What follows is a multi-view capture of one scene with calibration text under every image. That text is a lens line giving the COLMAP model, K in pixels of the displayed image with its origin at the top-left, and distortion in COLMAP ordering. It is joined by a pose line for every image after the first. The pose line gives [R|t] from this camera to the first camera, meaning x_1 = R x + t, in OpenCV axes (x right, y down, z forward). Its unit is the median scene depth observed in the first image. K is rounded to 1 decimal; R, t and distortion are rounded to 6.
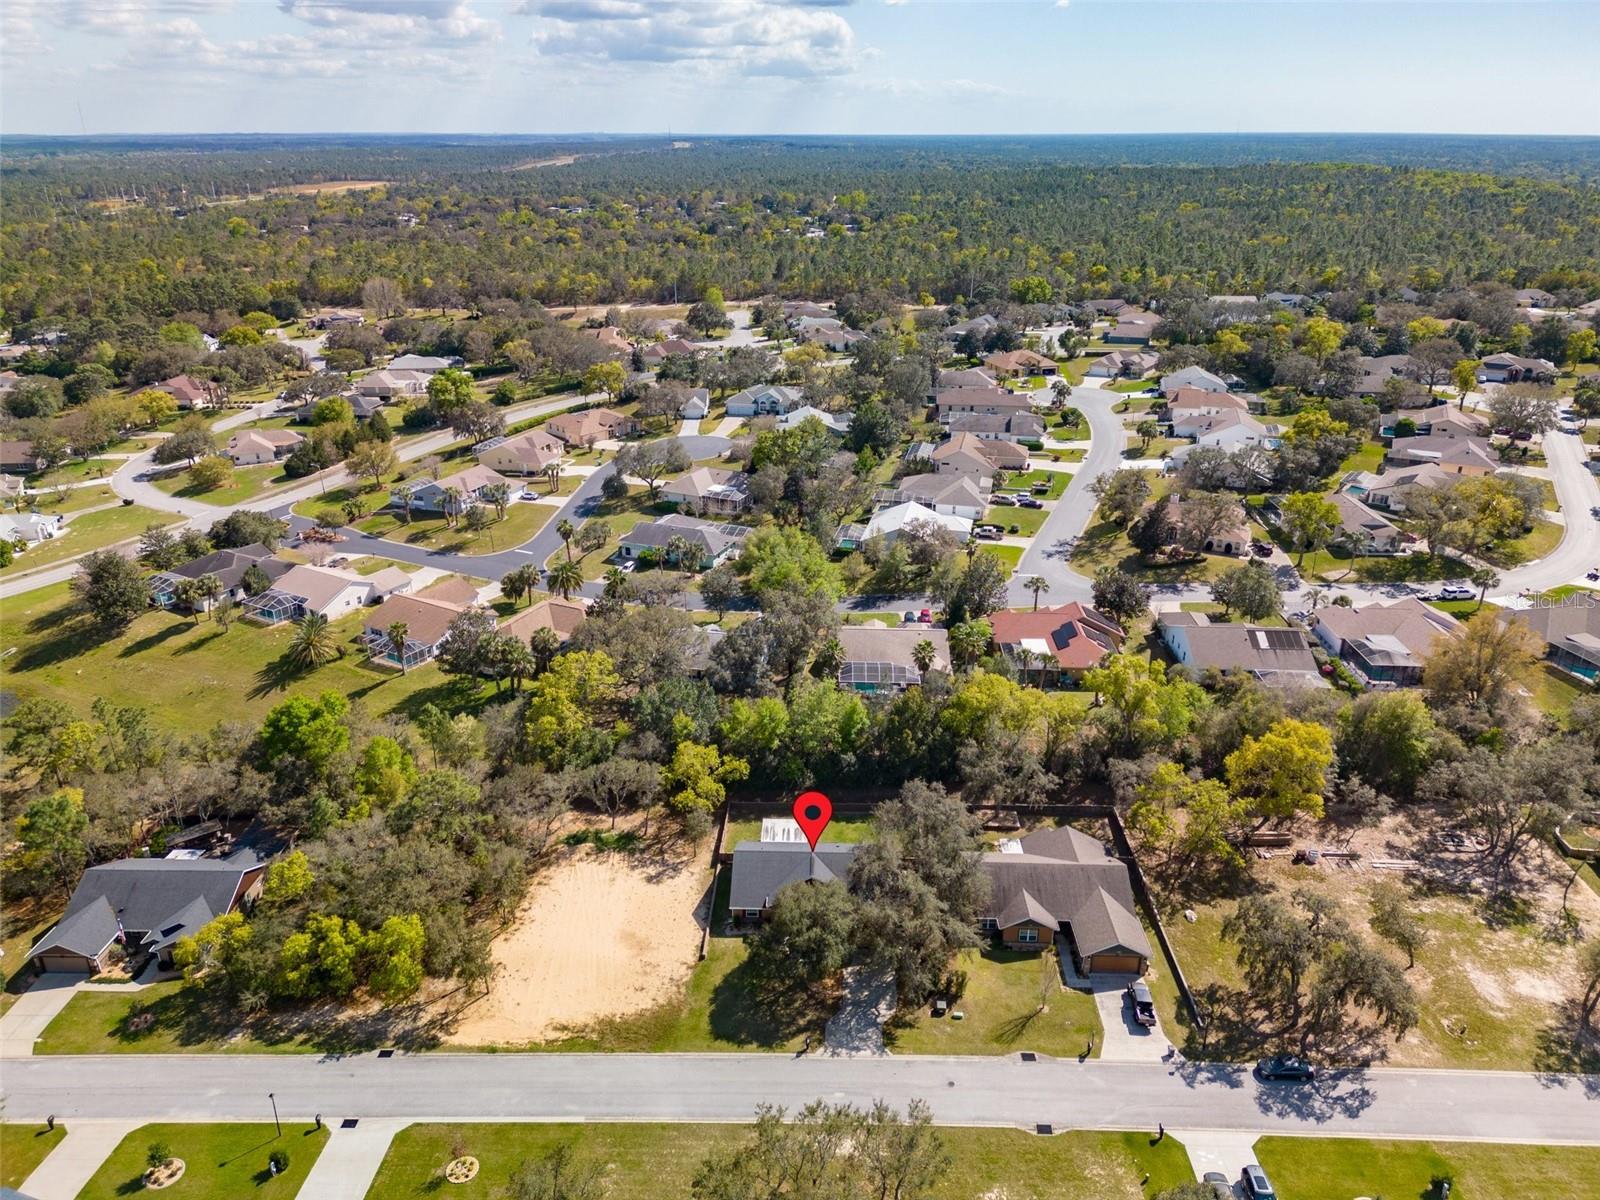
lens RADIAL K [[1105.3, 0, 800.0], [0, 1105.3, 600.0], [0, 0, 1]] dist [0.085999, -0.083176]
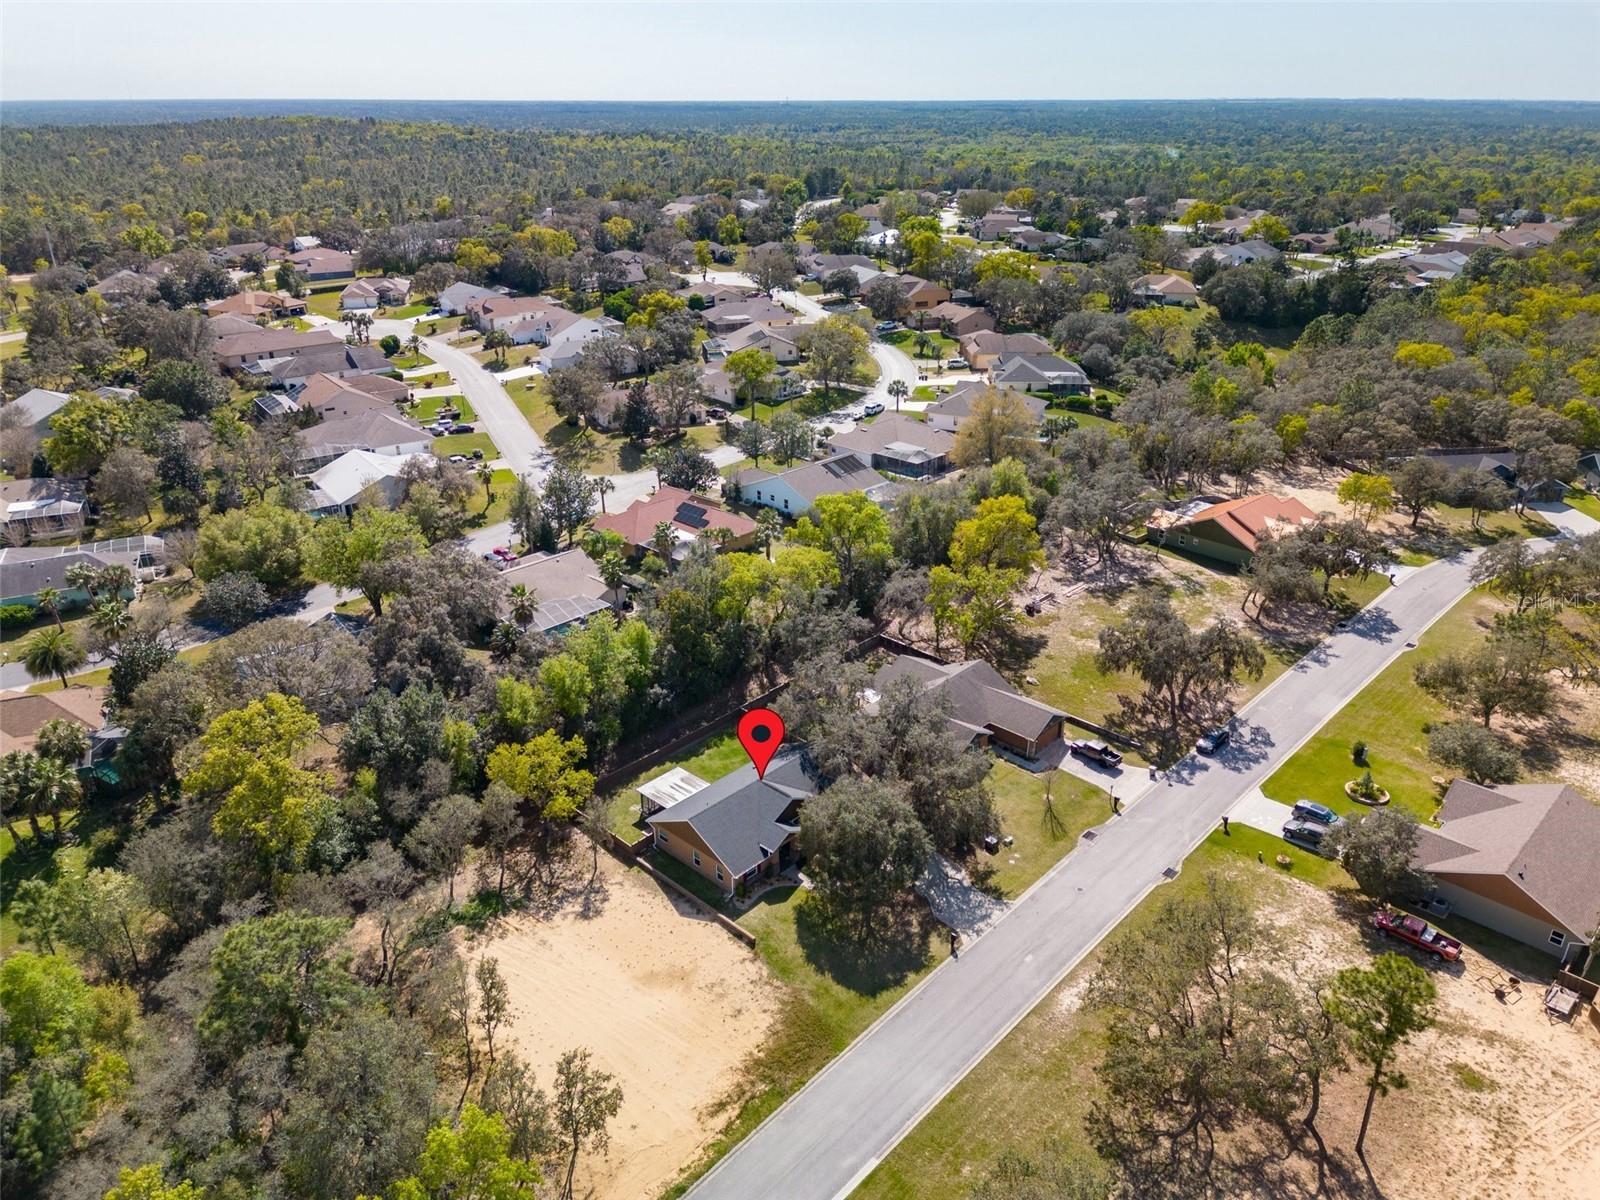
lens RADIAL K [[1105.3, 0, 800.0], [0, 1105.3, 600.0], [0, 0, 1]] dist [0.085999, -0.083176]
pose [[0.677079, -0.314378, 0.665380, -0.509717], [0.297301, 0.943944, 0.143465, -0.011472], [-0.673184, 0.100680, 0.732589, 0.374107]]
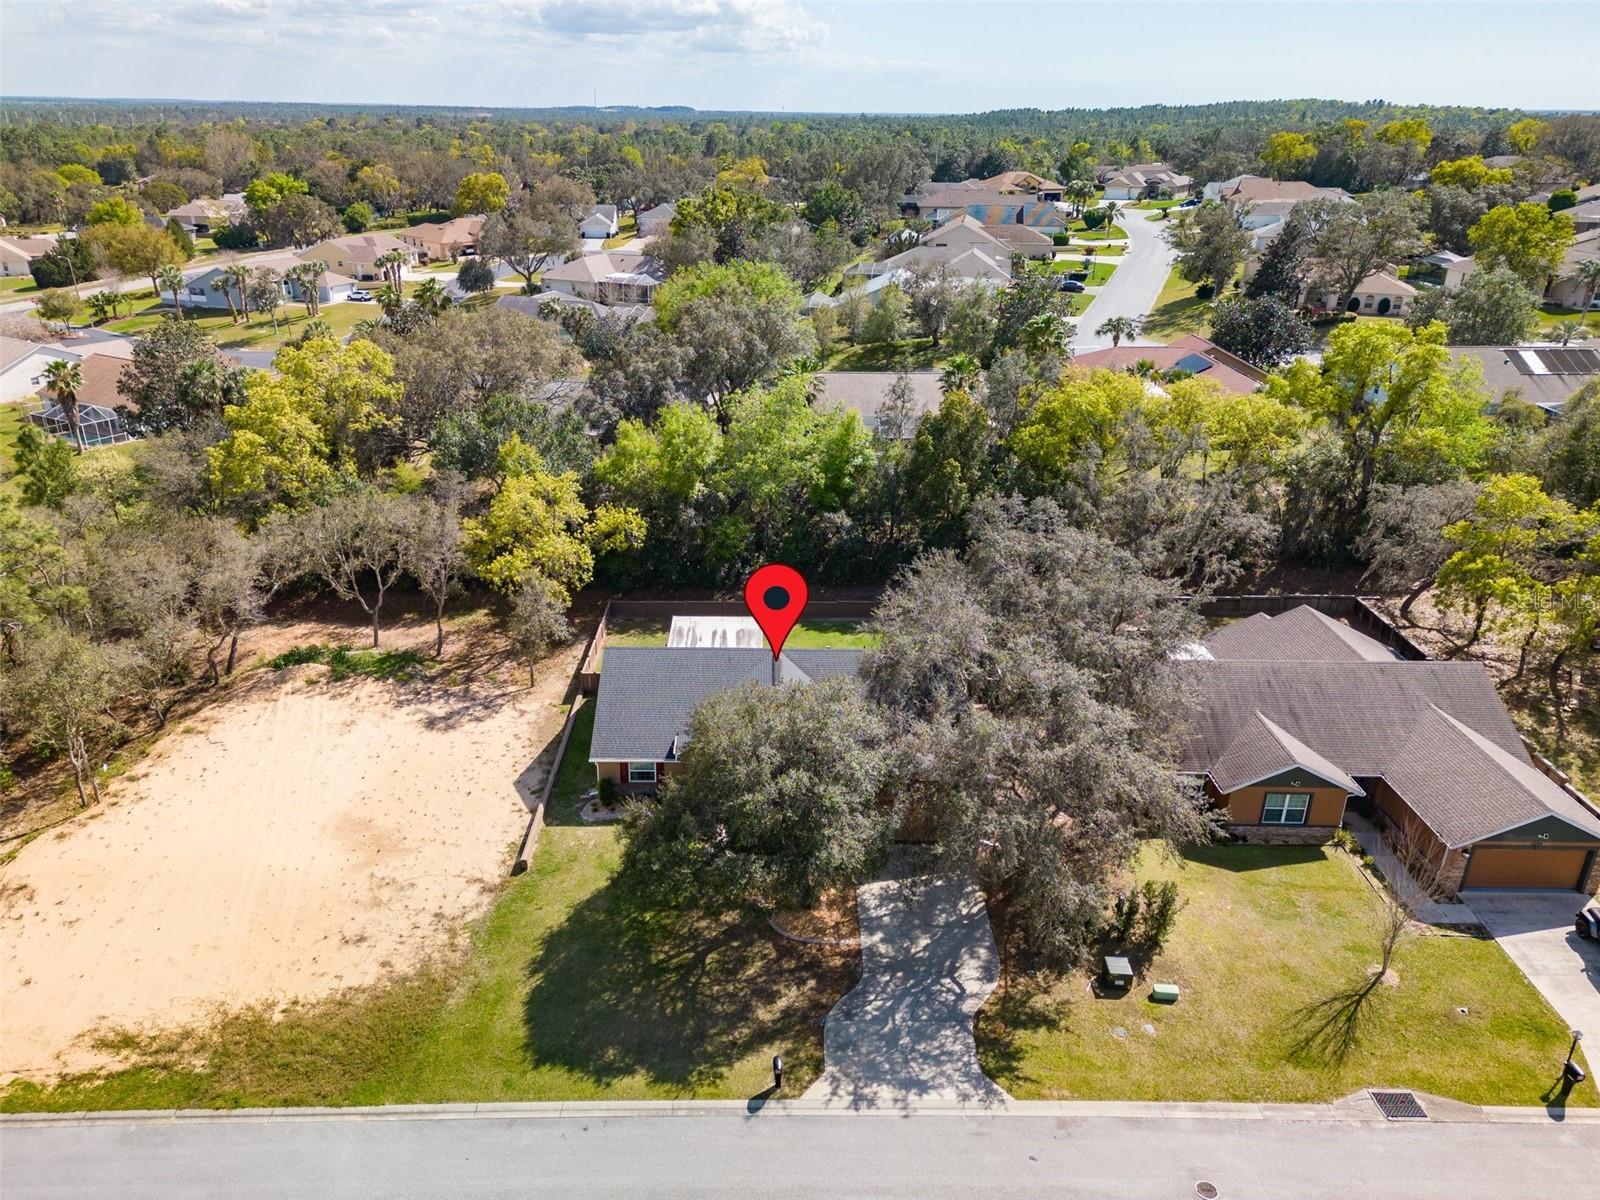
lens RADIAL K [[1135.6, 0, 745.2], [0, 1135.6, 602.8], [0, 0, 1]] dist [0.046468, -0.001143]
pose [[0.999914, -0.011582, 0.006081, -0.004626], [0.011535, 0.999903, 0.007754, 0.217204], [-0.006170, -0.007683, 0.999951, 0.566732]]
